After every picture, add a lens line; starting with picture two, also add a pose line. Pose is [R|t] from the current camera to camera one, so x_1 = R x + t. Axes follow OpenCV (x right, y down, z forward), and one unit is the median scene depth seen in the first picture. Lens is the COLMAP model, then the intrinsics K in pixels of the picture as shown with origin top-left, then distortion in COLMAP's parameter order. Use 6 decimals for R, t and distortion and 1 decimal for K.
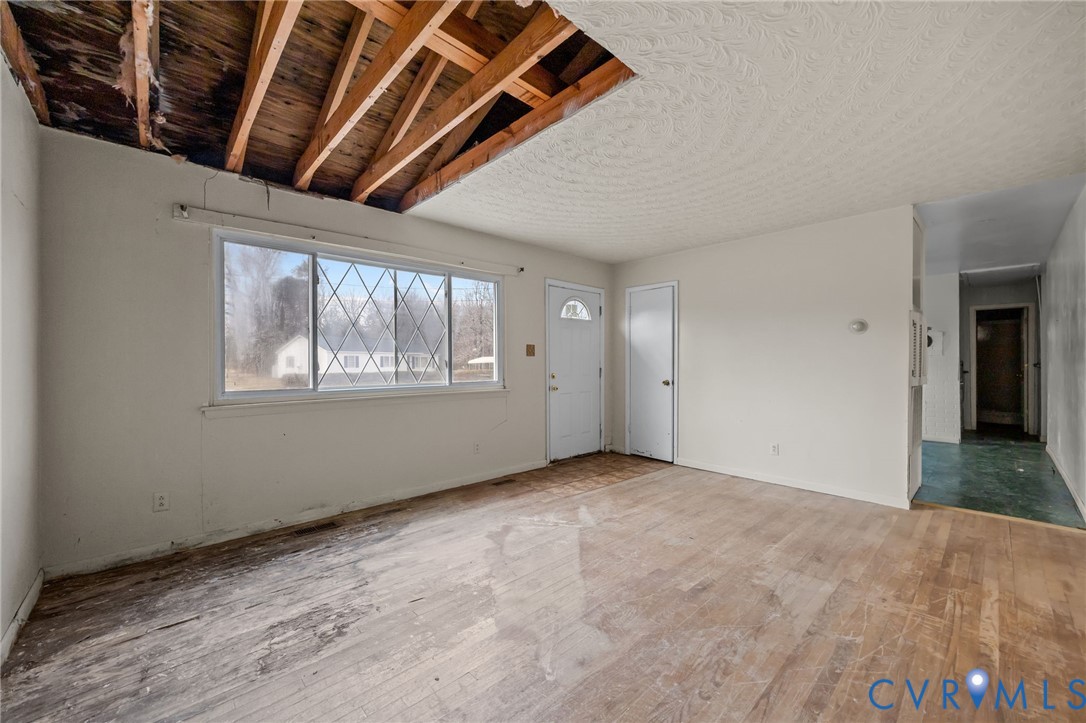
lens RADIAL K [[418.6, 0, 543.0], [0, 418.6, 361.5], [0, 0, 1]] dist [-0.000920, -0.000061]
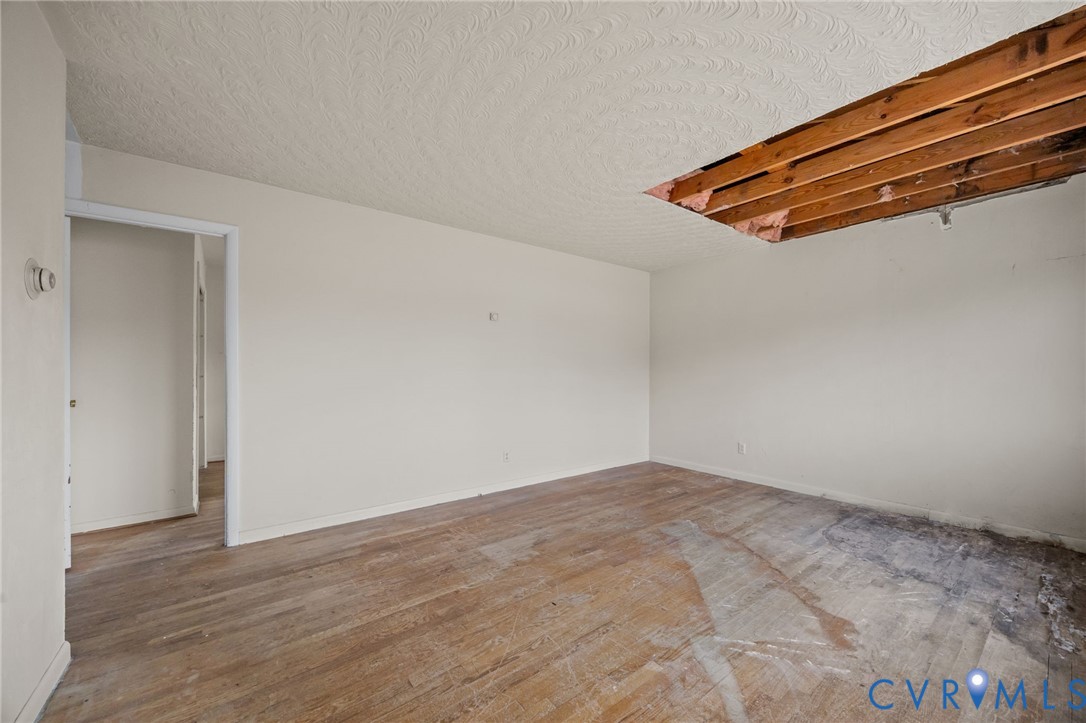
lens RADIAL K [[418.6, 0, 543.0], [0, 418.6, 361.5], [0, 0, 1]] dist [-0.000920, -0.000061]
pose [[-0.995980, 0.003093, 0.089519, 0.363598], [0.001426, 0.999824, -0.018682, 0.002302], [-0.089561, -0.018479, -0.995810, 2.085622]]
